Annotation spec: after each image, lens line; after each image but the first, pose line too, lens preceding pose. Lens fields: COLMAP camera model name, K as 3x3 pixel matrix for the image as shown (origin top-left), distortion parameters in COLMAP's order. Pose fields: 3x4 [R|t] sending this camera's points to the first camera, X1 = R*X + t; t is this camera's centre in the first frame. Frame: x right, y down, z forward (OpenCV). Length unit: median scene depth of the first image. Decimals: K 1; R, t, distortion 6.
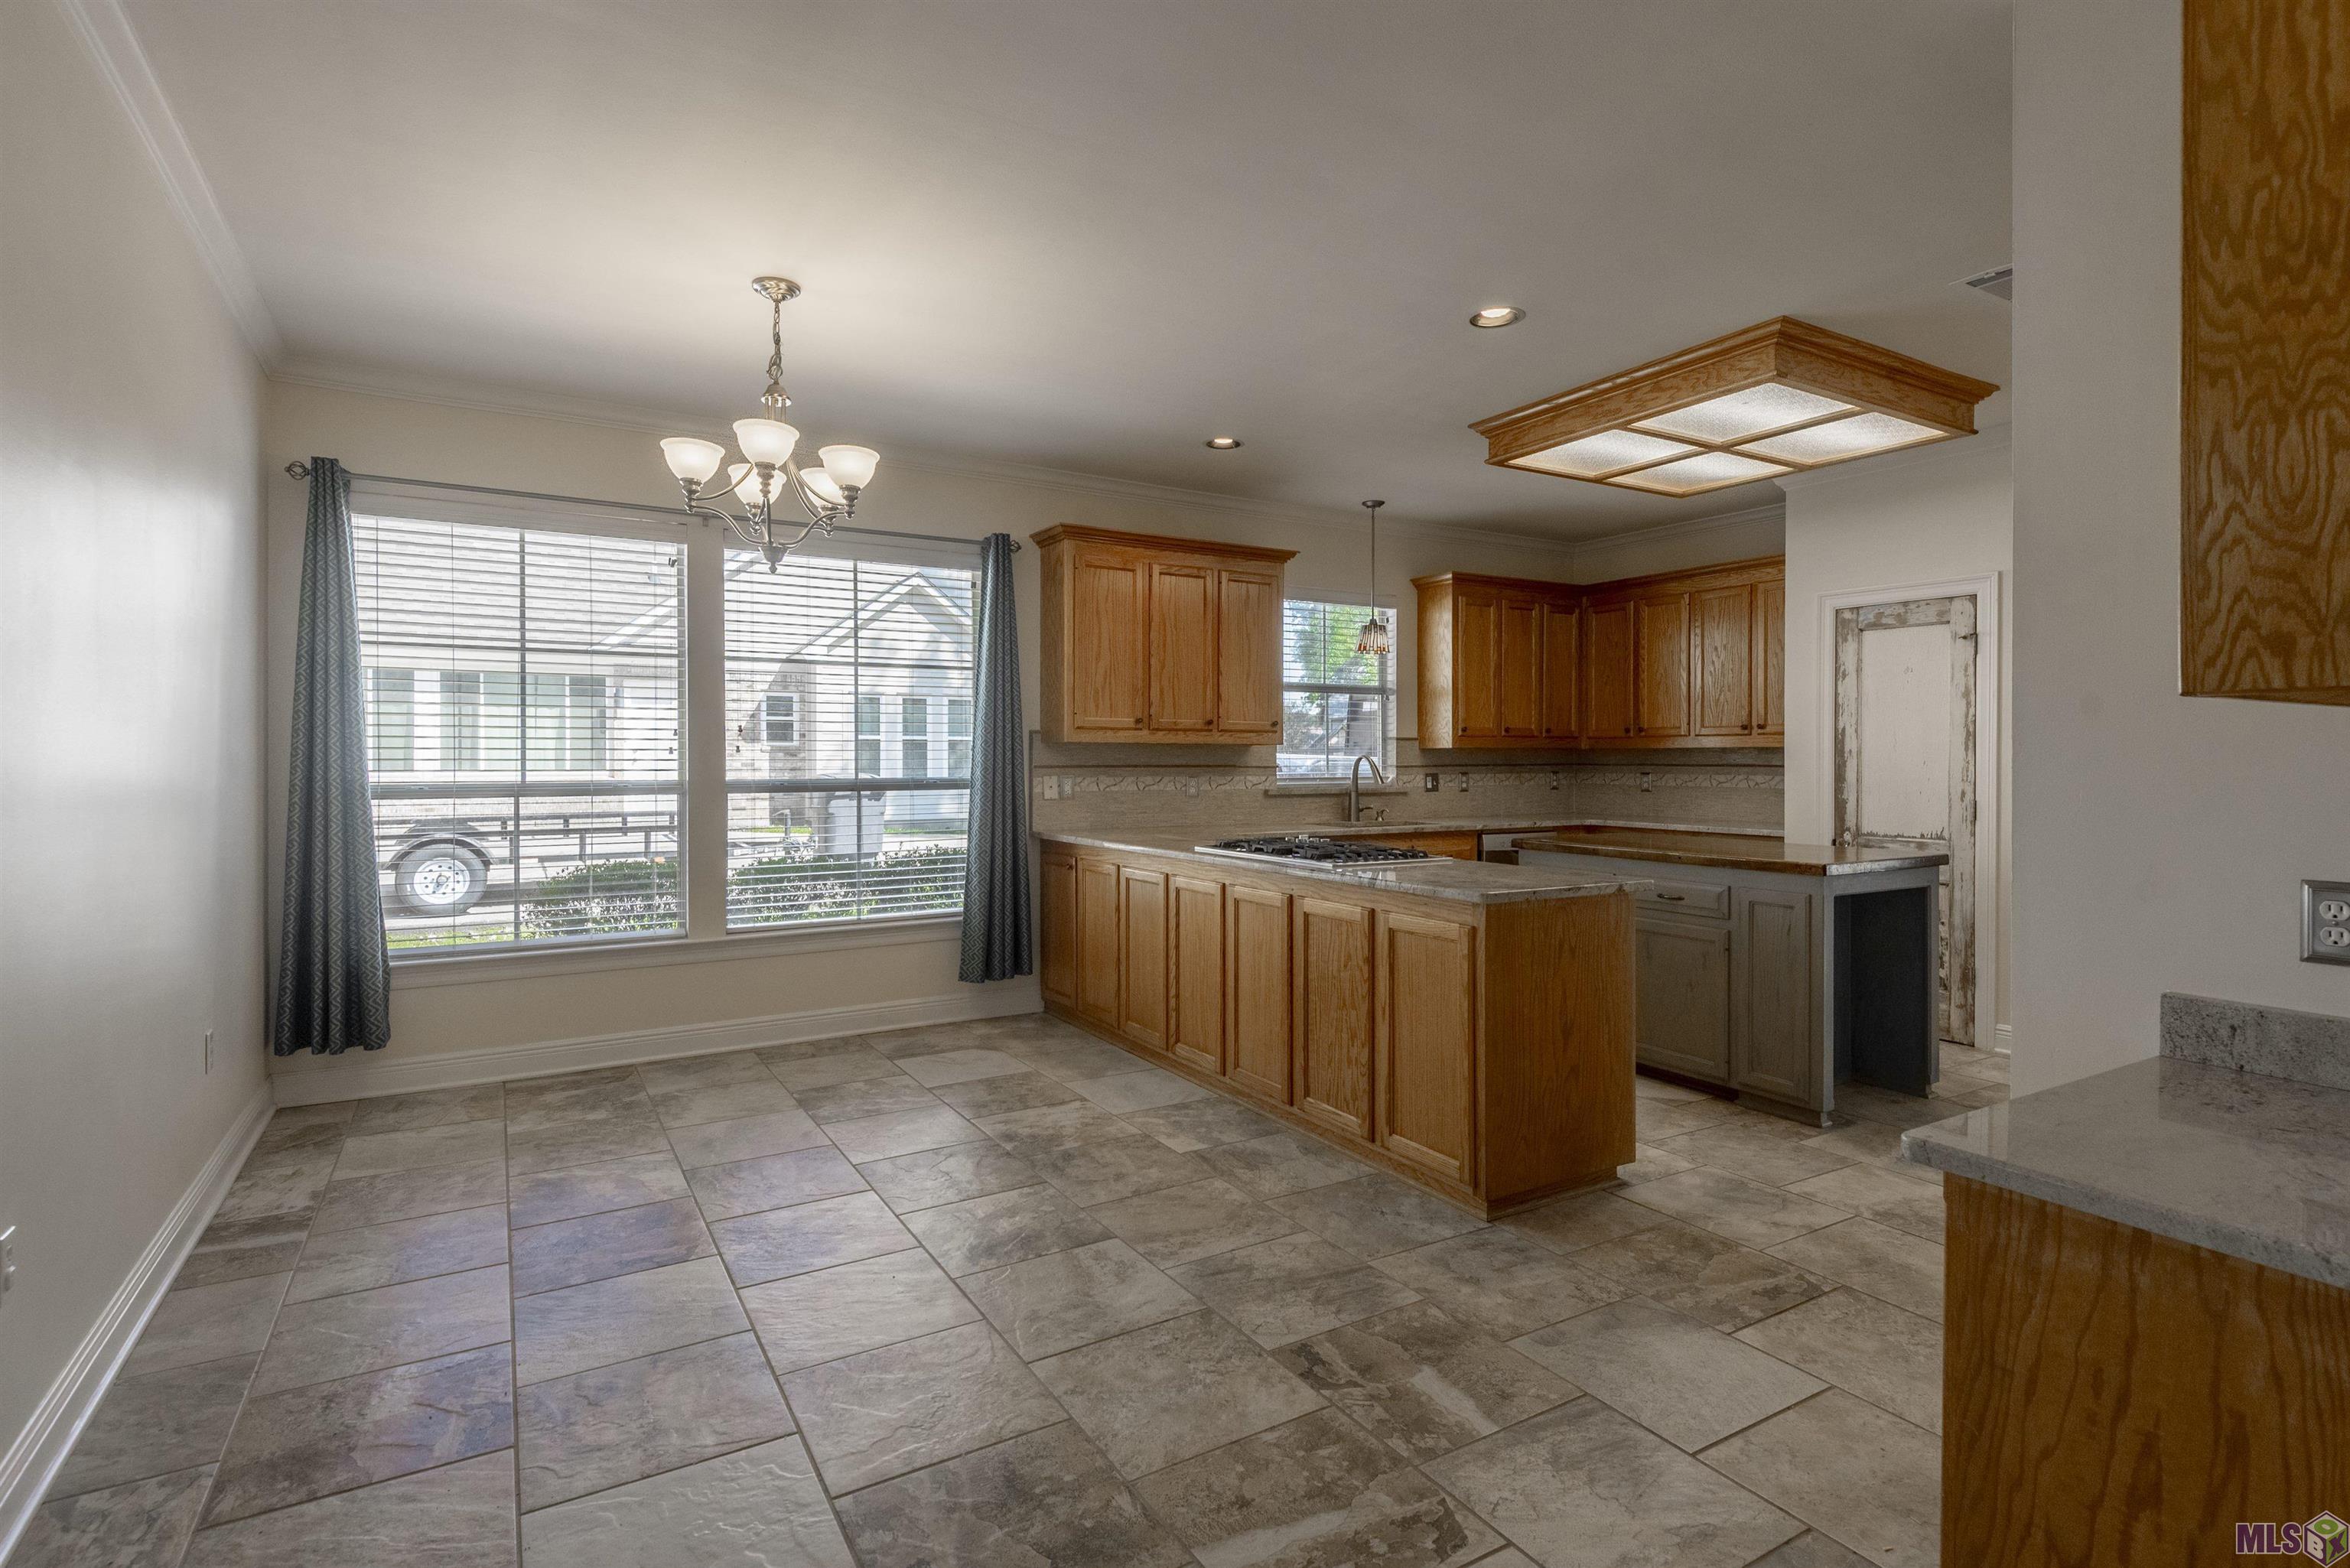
lens RADIAL K [[1134.1, 0, 1180.3], [0, 1134.1, 765.7], [0, 0, 1]] dist [0.000156, -0.001594]
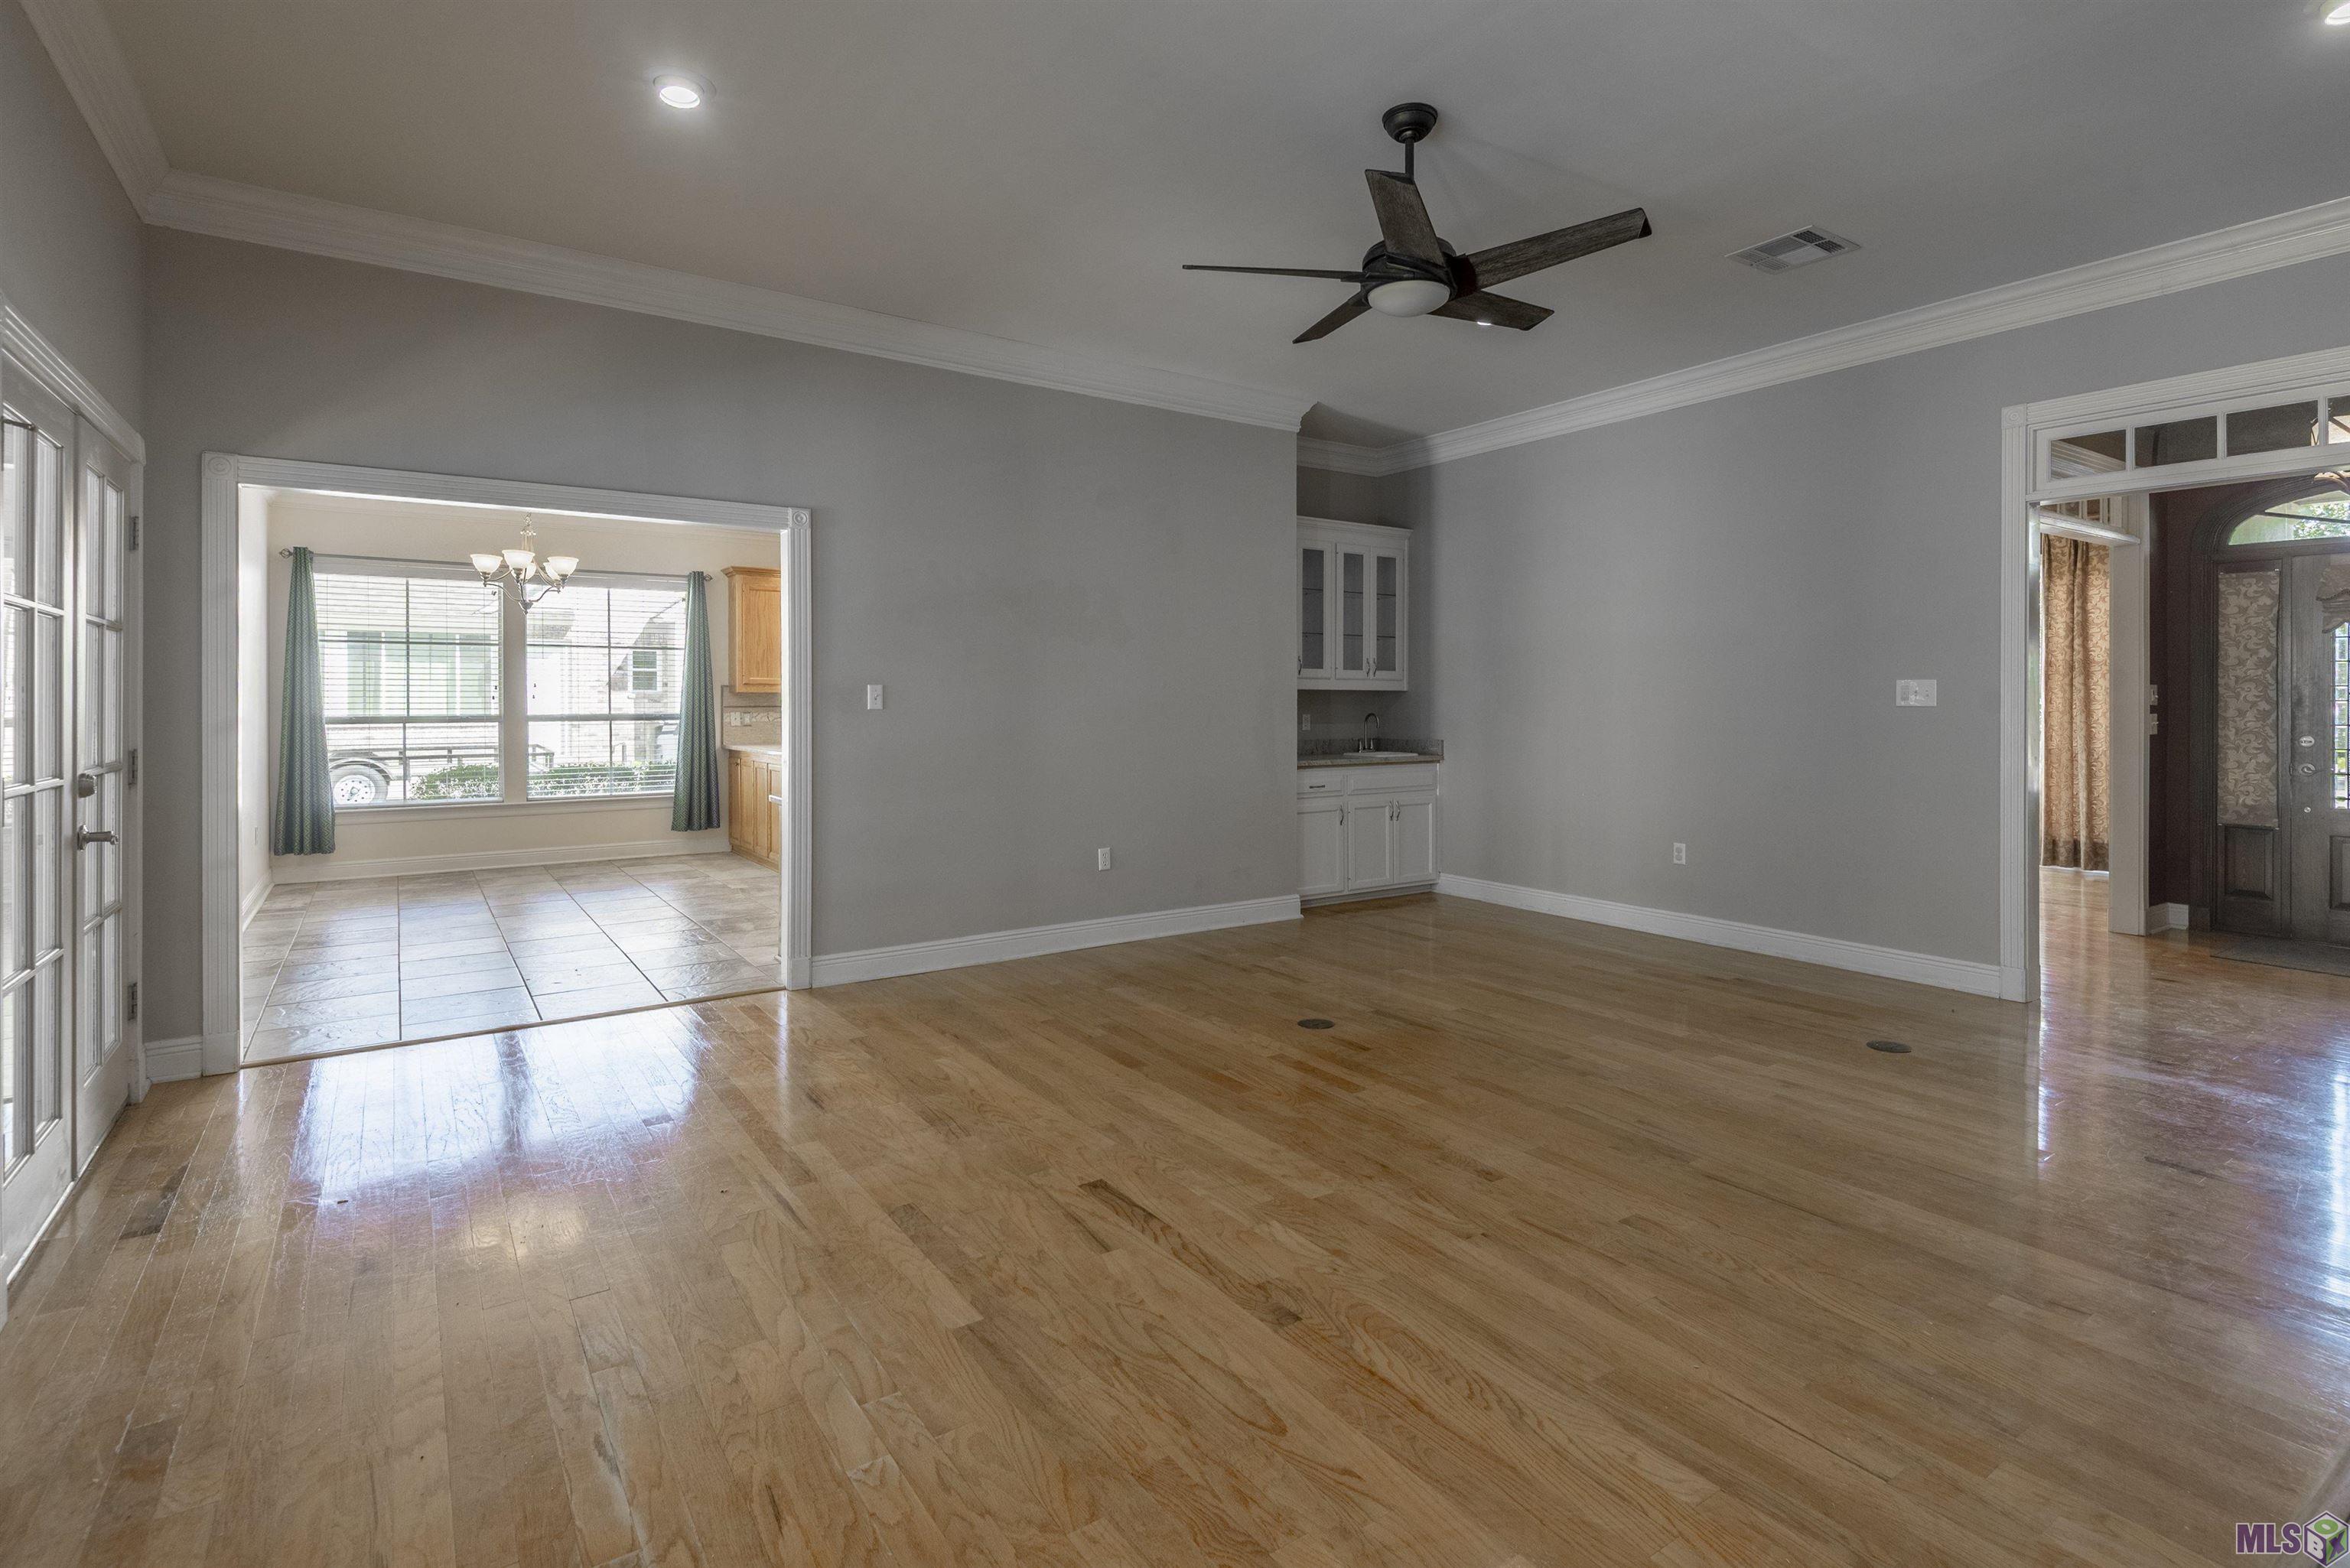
lens RADIAL K [[1134.1, 0, 1179.2], [0, 1134.1, 708.1], [0, 0, 1]] dist [0.000156, -0.001594]
pose [[0.998154, -0.004169, 0.060583, 0.488417], [0.004314, 0.999988, -0.002267, 0.010656], [-0.060572, 0.002524, 0.998161, -0.798940]]
